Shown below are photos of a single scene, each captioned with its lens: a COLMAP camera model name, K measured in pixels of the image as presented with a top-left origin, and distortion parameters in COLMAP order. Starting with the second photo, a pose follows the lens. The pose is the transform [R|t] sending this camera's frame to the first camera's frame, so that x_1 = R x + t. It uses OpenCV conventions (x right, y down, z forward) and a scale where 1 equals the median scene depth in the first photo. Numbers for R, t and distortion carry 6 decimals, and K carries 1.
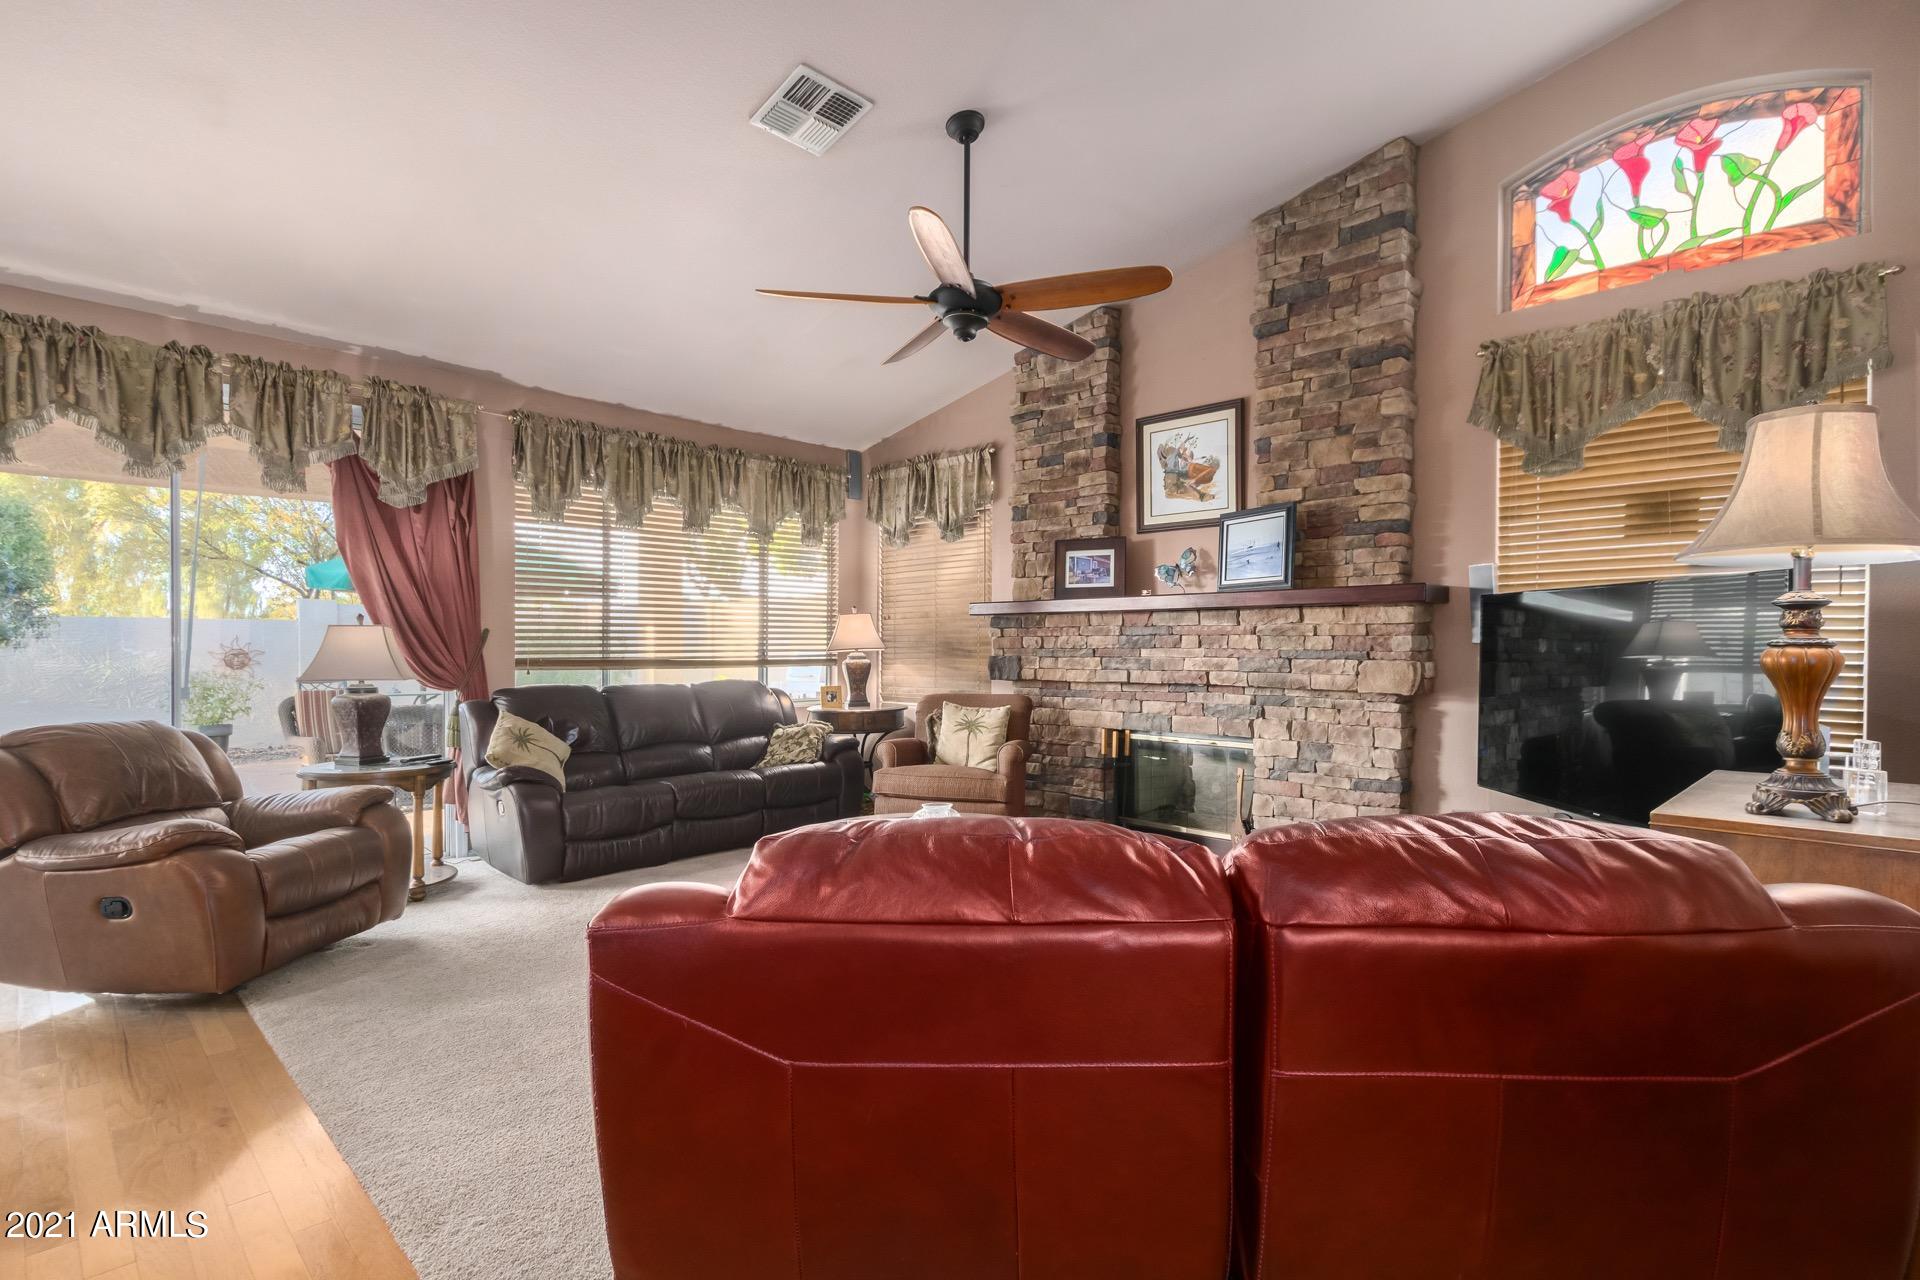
lens RADIAL K [[916.8, 0, 962.7], [0, 916.8, 648.9], [0, 0, 1]] dist [0.004947, -0.000953]
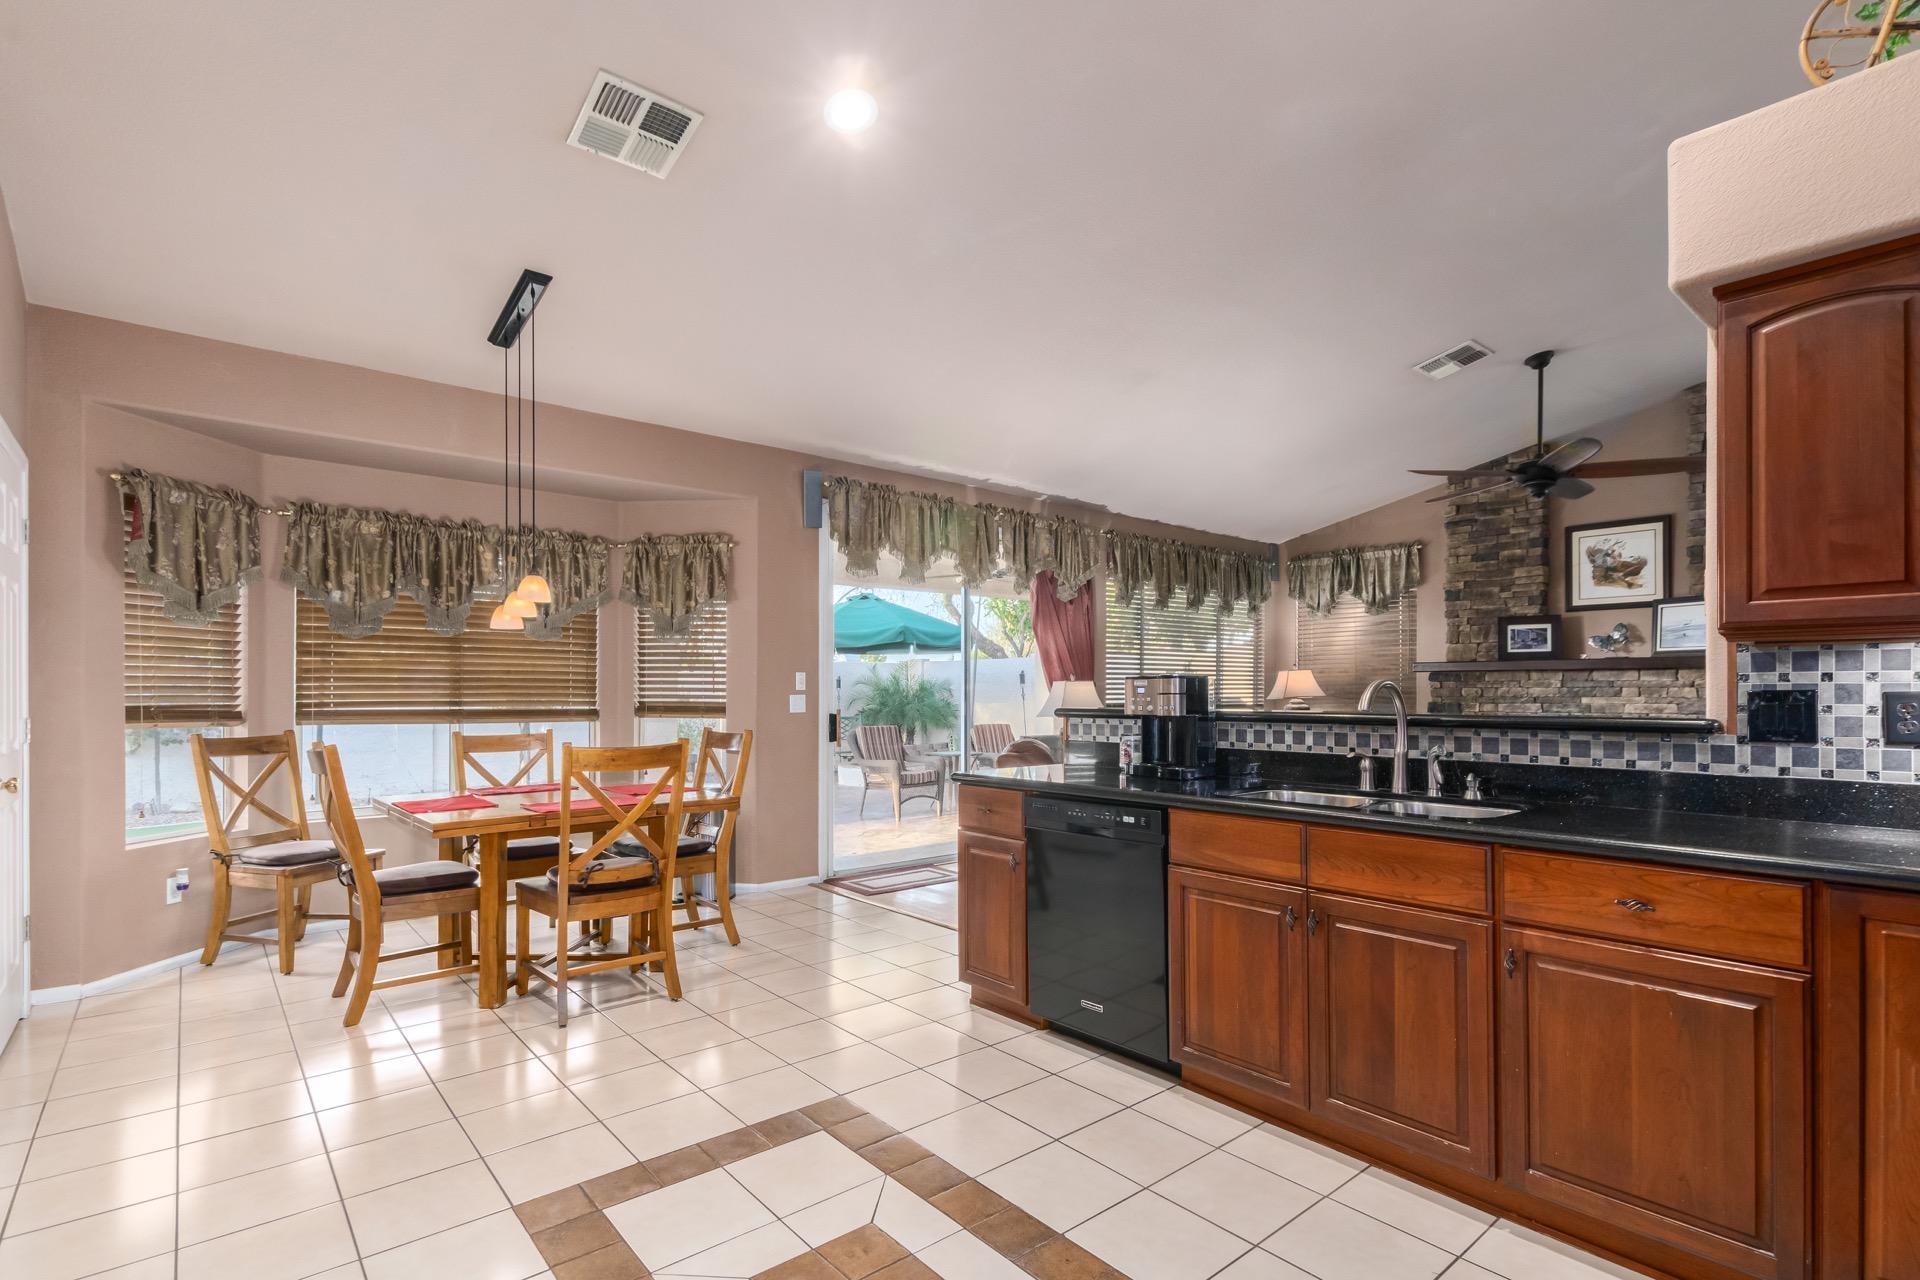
lens RADIAL K [[906.9, 0, 961.5], [0, 906.9, 690.1], [0, 0, 1]] dist [0.001627, -0.000355]
pose [[0.994287, 0.000447, -0.106739, -0.560690], [-0.001083, 0.999982, -0.005897, -0.001704], [0.106734, 0.005979, 0.994270, -0.429133]]
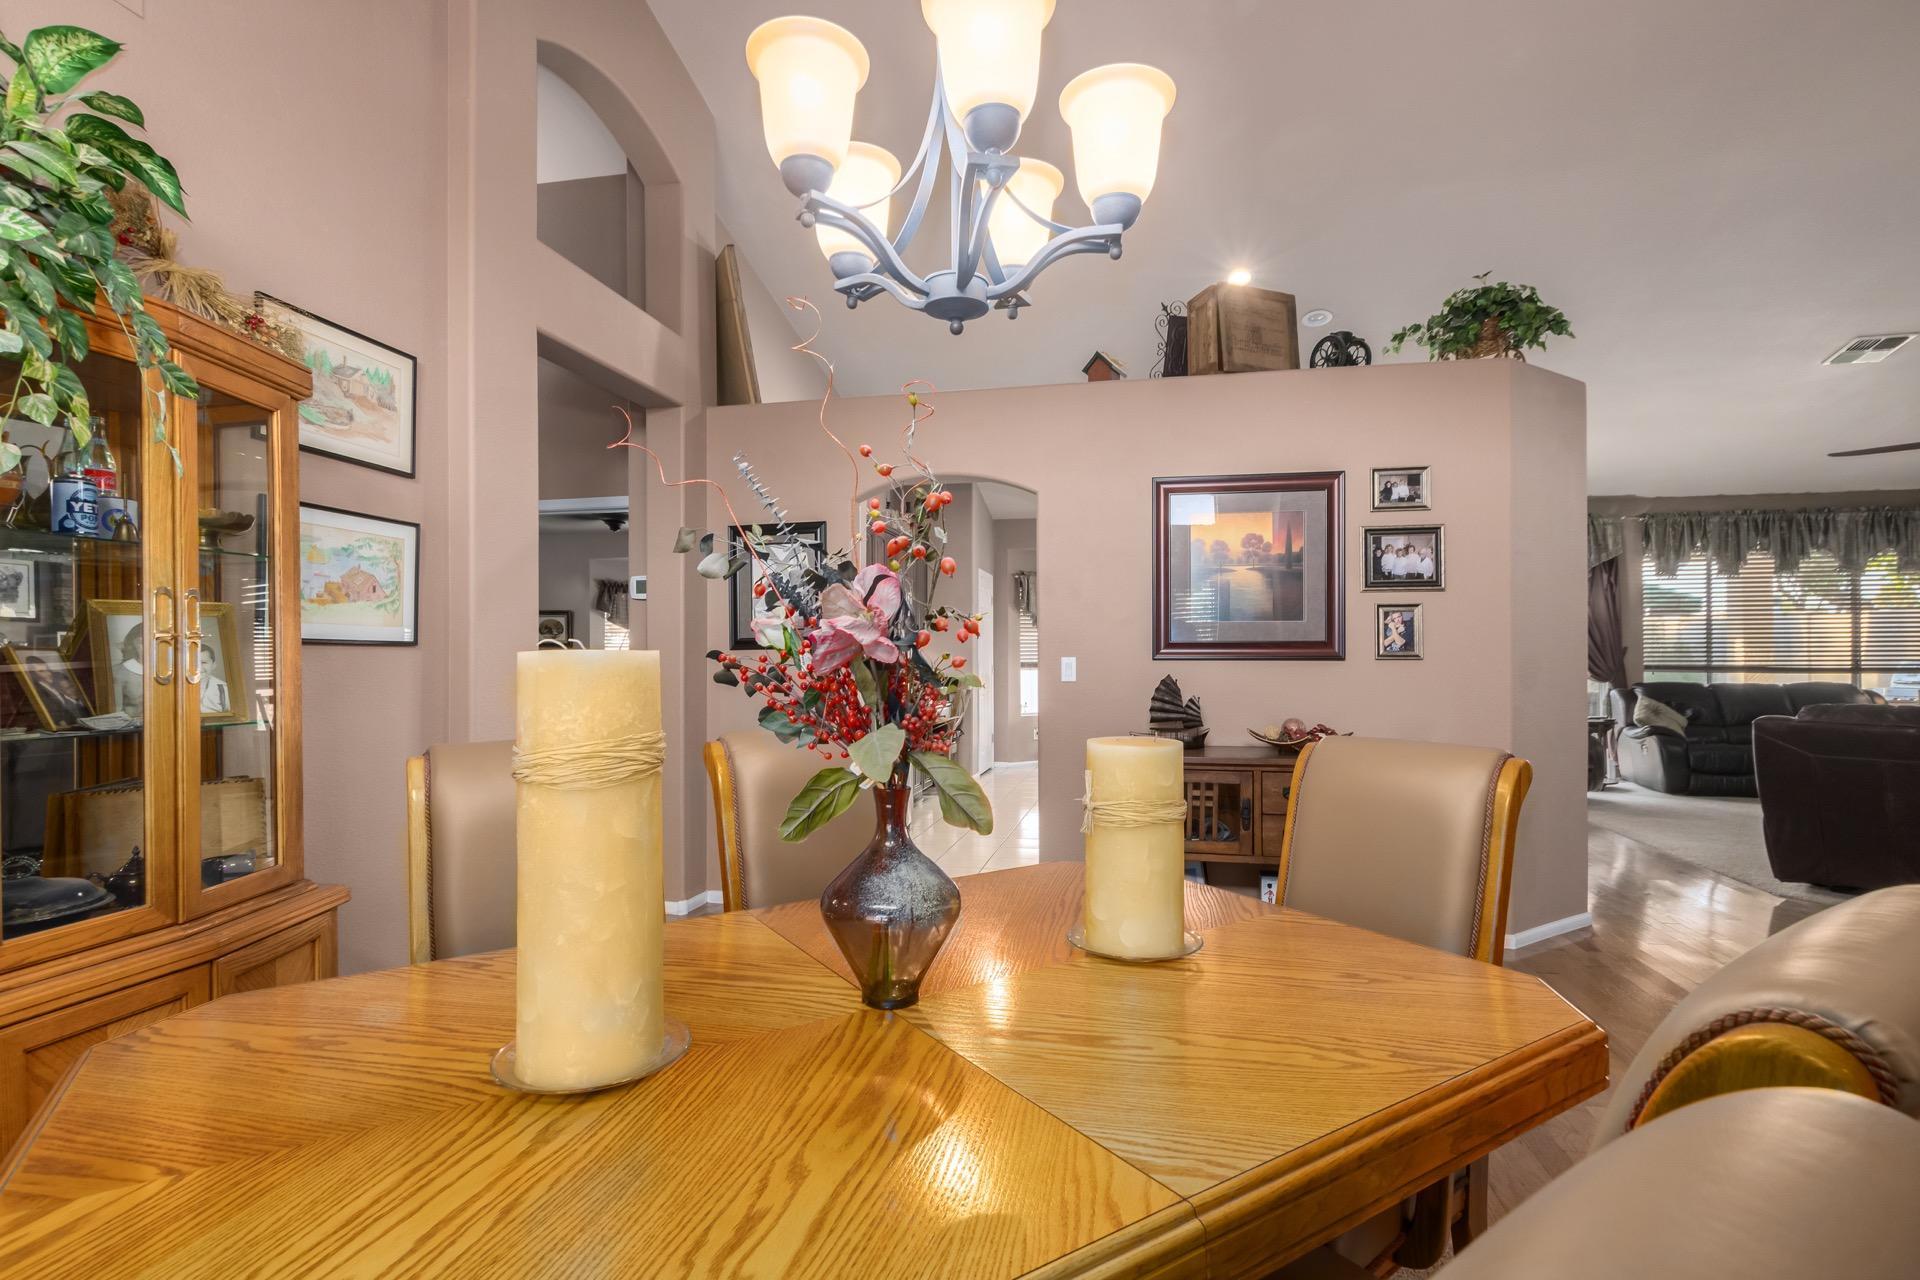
lens RADIAL K [[916.8, 0, 962.7], [0, 916.8, 648.9], [0, 0, 1]] dist [0.004947, -0.000953]
pose [[0.528416, -0.009665, -0.848930, 0.261930], [-0.000064, 0.999935, -0.011424, 0.000972], [0.848985, 0.006091, 0.528381, -0.899506]]
